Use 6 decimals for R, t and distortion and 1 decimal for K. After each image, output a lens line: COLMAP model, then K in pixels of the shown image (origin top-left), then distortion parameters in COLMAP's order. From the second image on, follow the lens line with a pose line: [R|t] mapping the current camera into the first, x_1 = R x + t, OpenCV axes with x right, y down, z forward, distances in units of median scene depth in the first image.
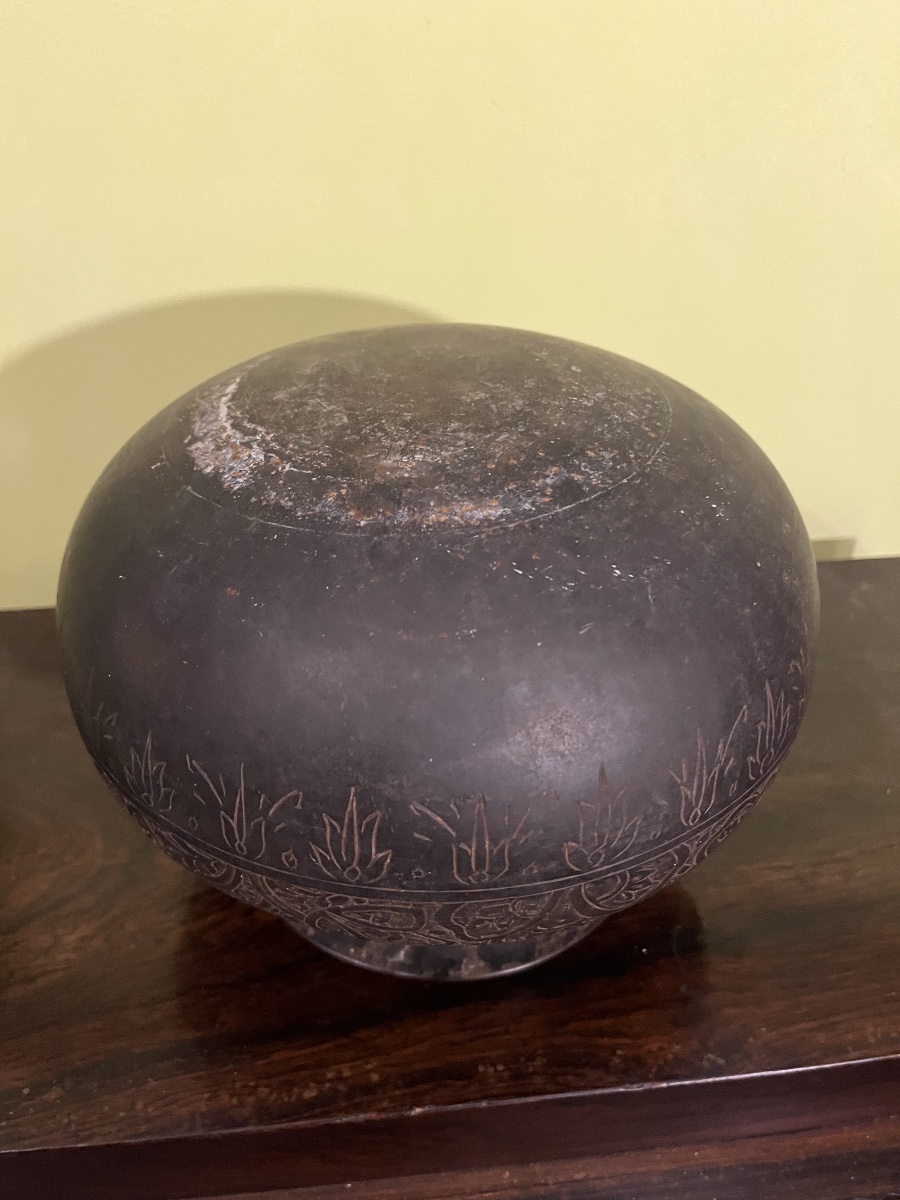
lens RADIAL K [[931.2, 0, 450.0], [0, 931.2, 600.0], [0, 0, 1]] dist [0.049971, -0.135836]
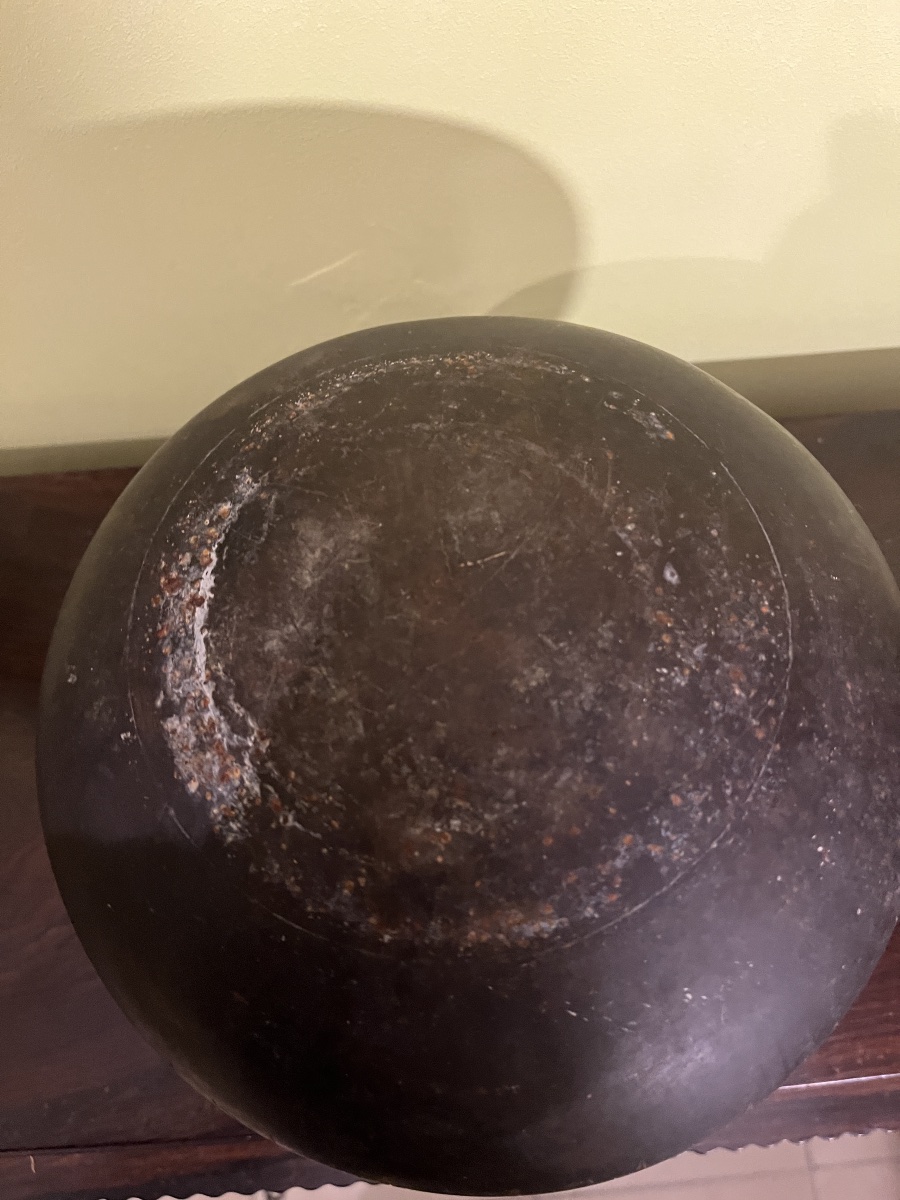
lens RADIAL K [[931.2, 0, 450.0], [0, 931.2, 600.0], [0, 0, 1]] dist [0.049971, -0.135836]
pose [[0.999412, 0.024351, -0.024119, -0.023119], [-0.008058, 0.850928, 0.525220, -0.705331], [0.033313, -0.524717, 0.850625, 0.415754]]
